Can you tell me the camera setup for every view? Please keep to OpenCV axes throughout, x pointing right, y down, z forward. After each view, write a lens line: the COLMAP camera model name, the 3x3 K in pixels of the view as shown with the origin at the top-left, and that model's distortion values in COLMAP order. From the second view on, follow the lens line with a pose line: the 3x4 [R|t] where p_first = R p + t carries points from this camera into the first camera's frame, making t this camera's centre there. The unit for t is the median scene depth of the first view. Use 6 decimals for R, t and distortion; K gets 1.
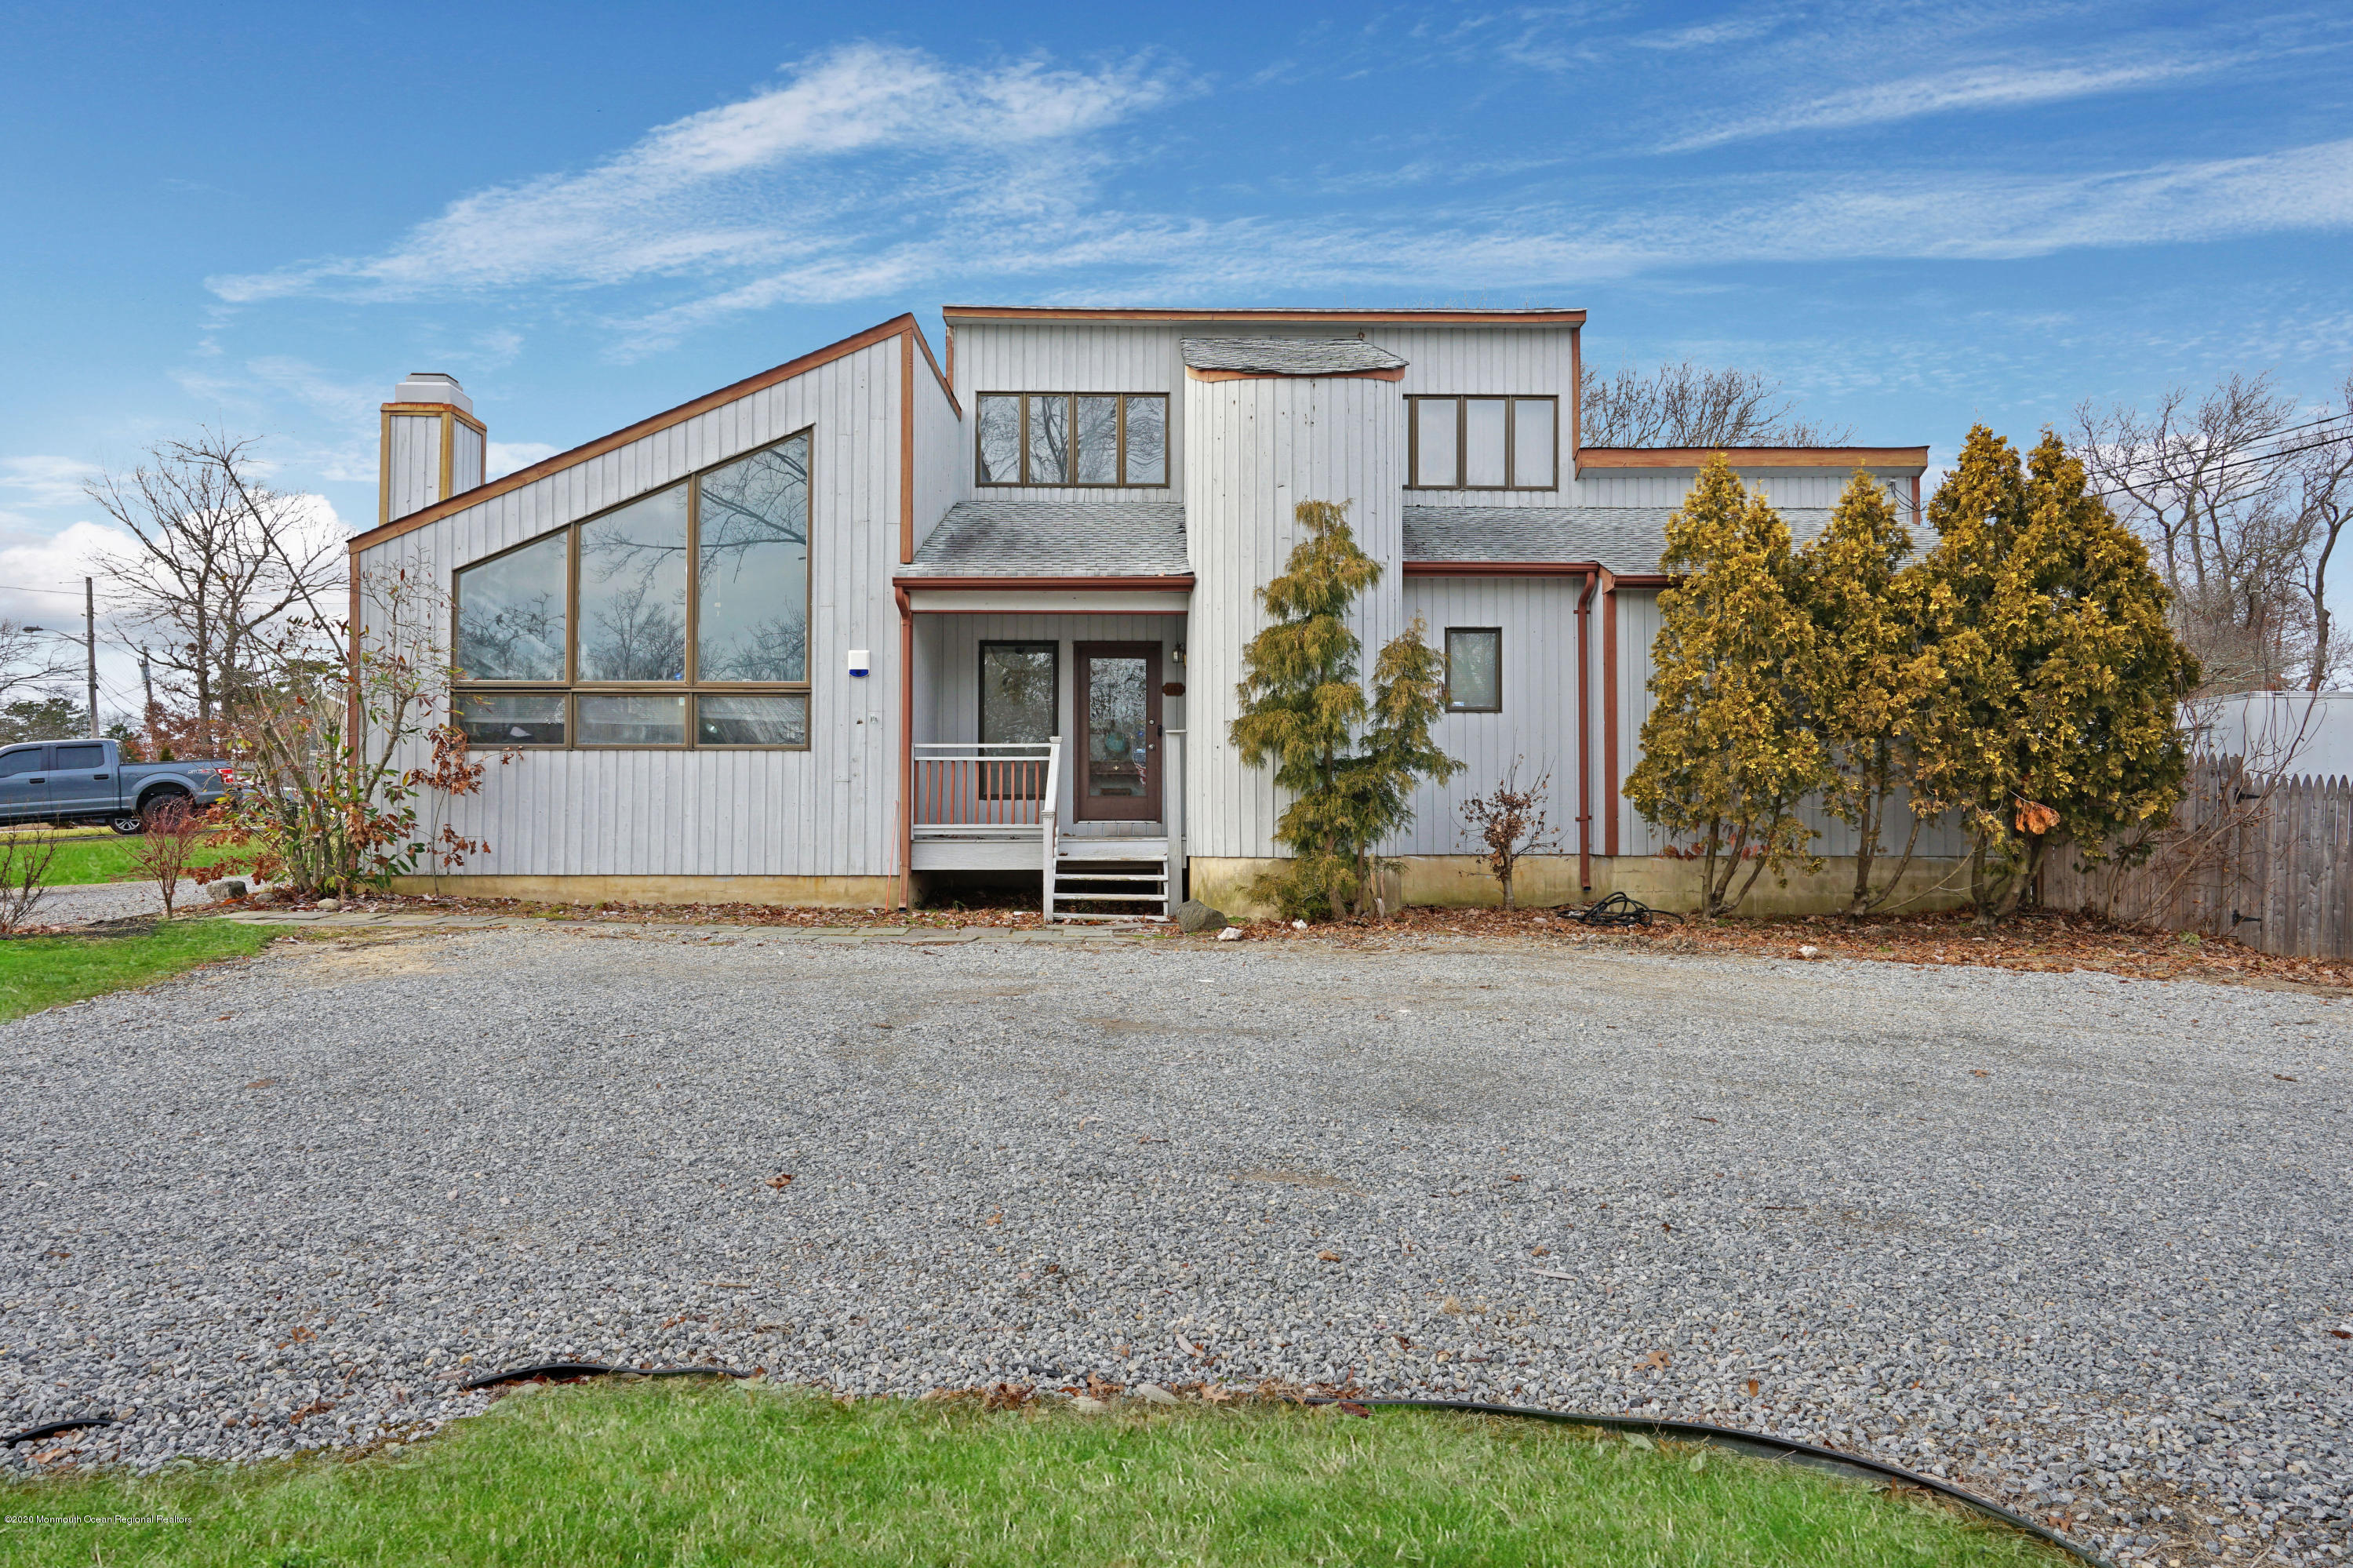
lens RADIAL K [[1414.8, 0, 1176.2], [0, 1414.8, 807.4], [0, 0, 1]] dist [0.020286, 0.000376]
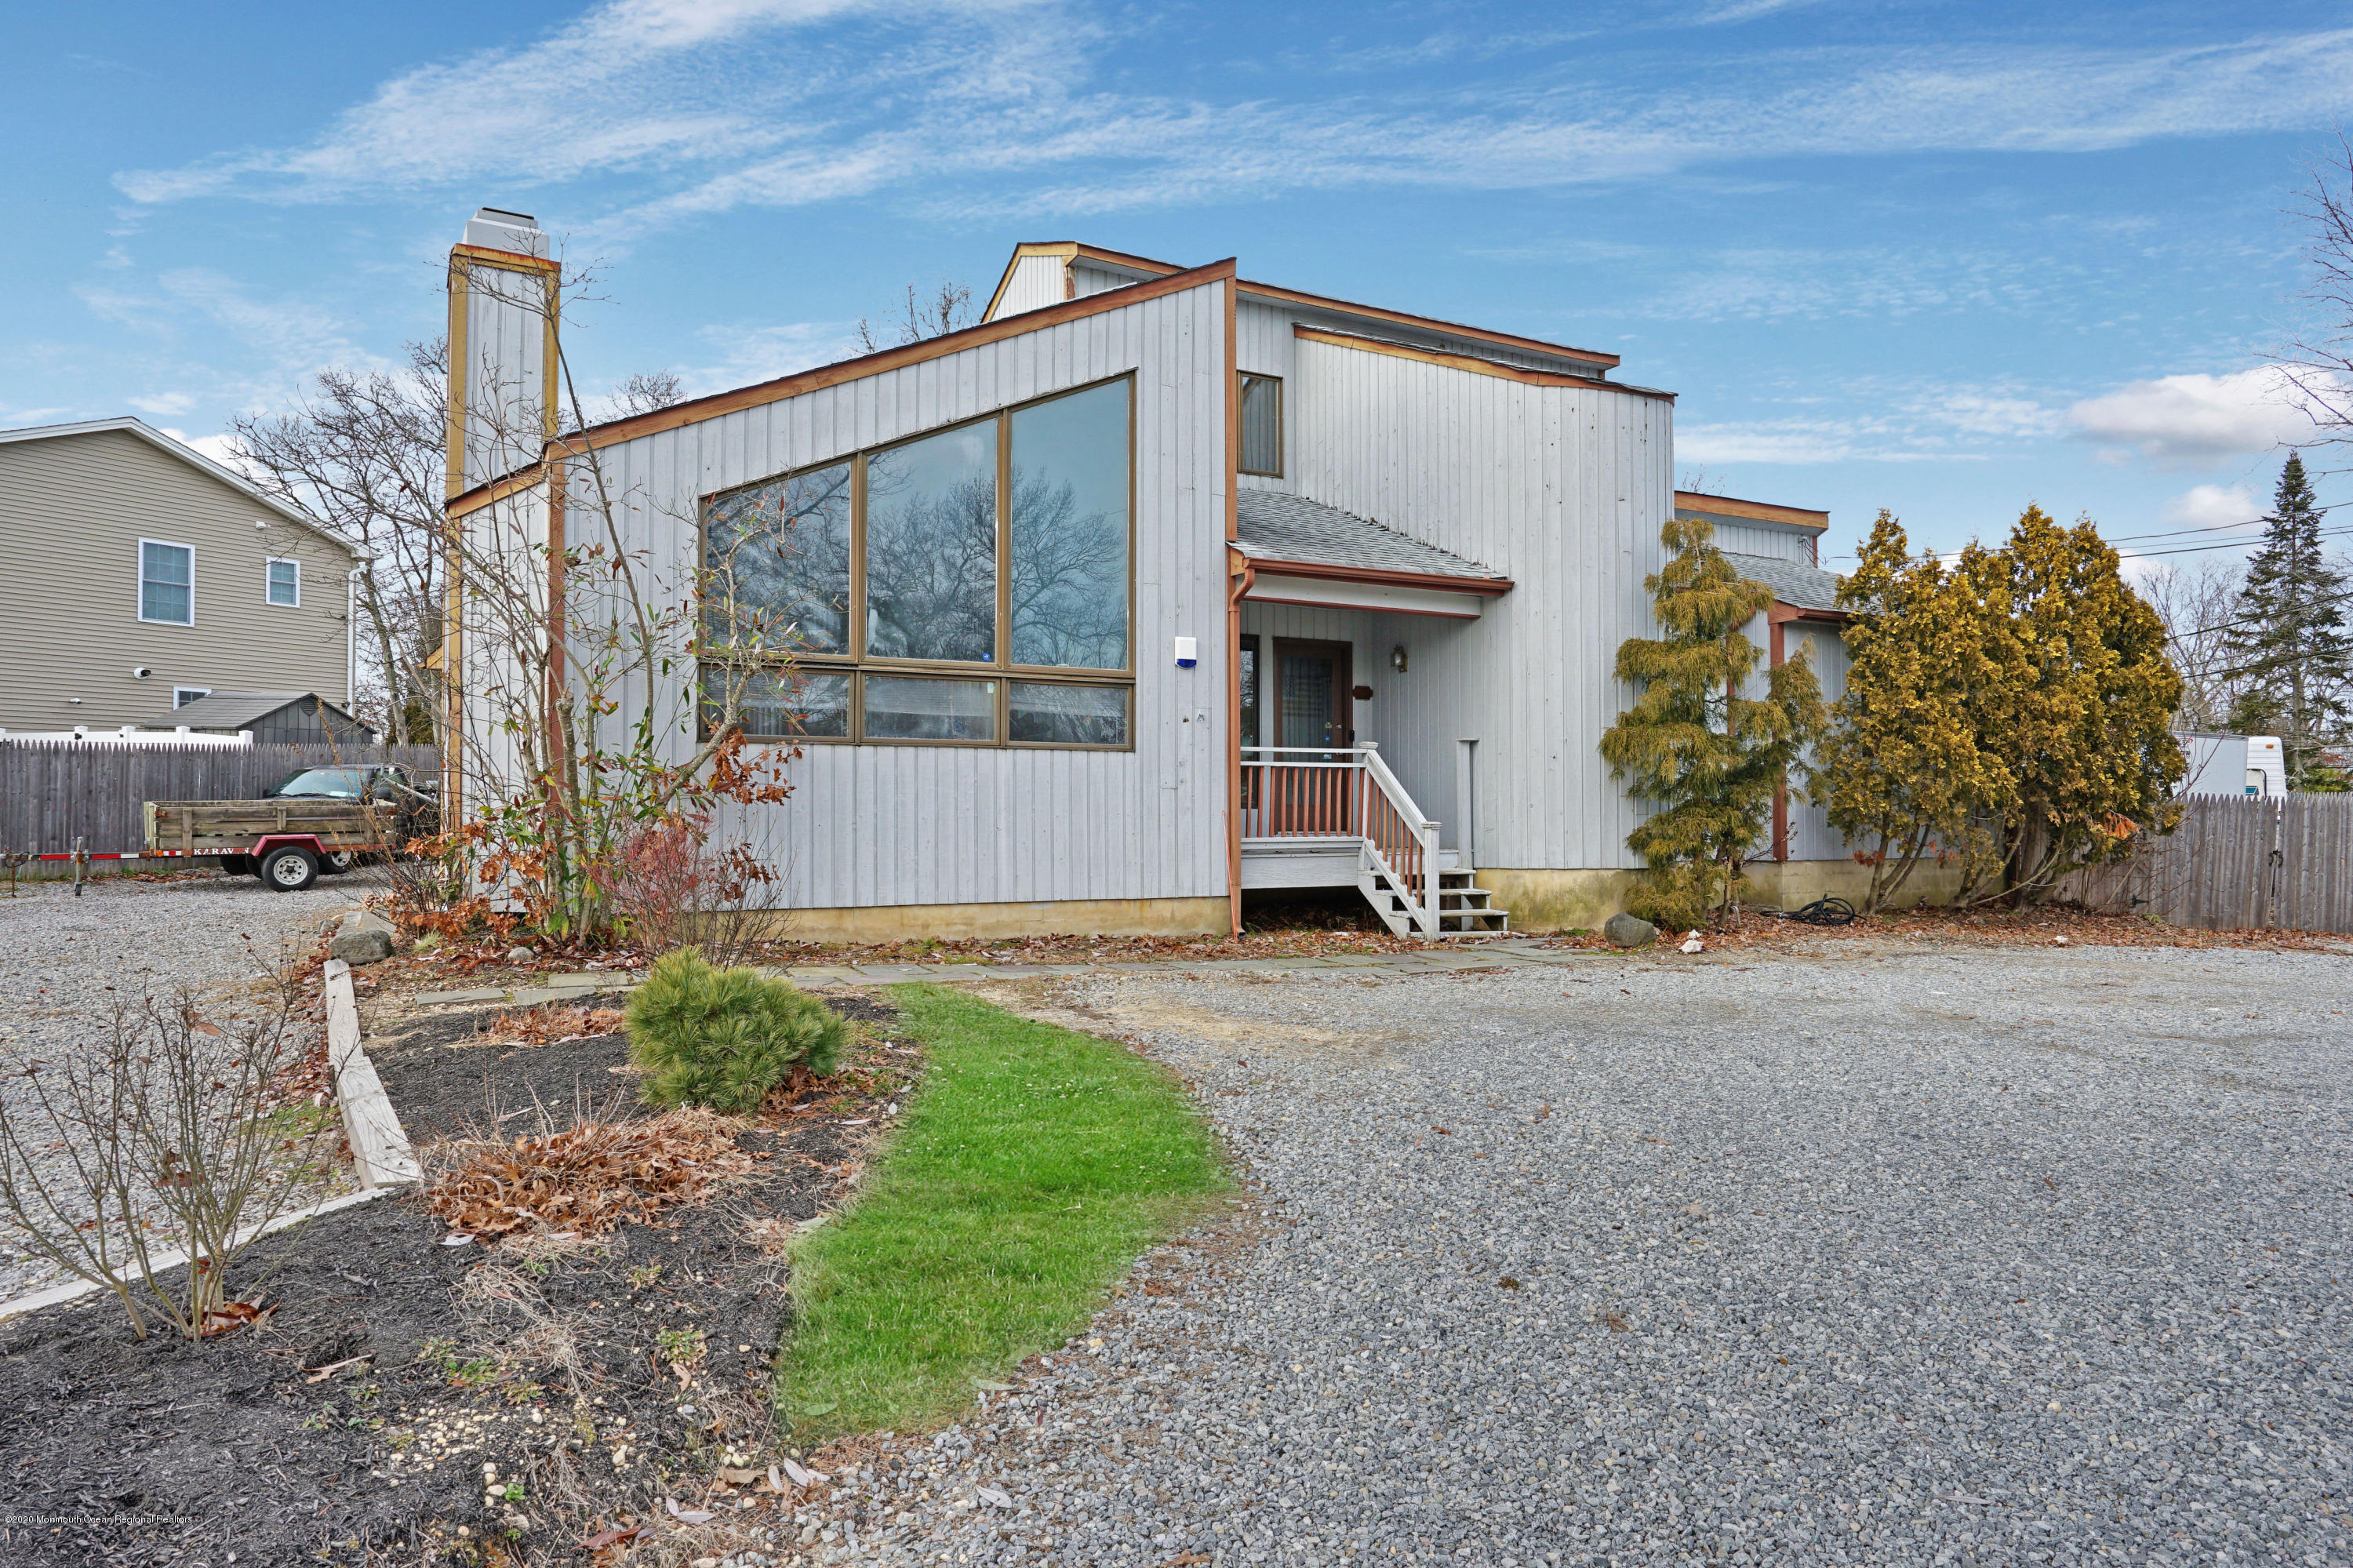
lens RADIAL K [[1435.1, 0, 1181.6], [0, 1435.1, 804.3], [0, 0, 1]] dist [0.021634, 0.000001]
pose [[0.885763, 0.002758, 0.464130, -0.633180], [-0.002618, 0.999996, -0.000946, -0.007819], [-0.464131, -0.000377, 0.885766, 0.224218]]
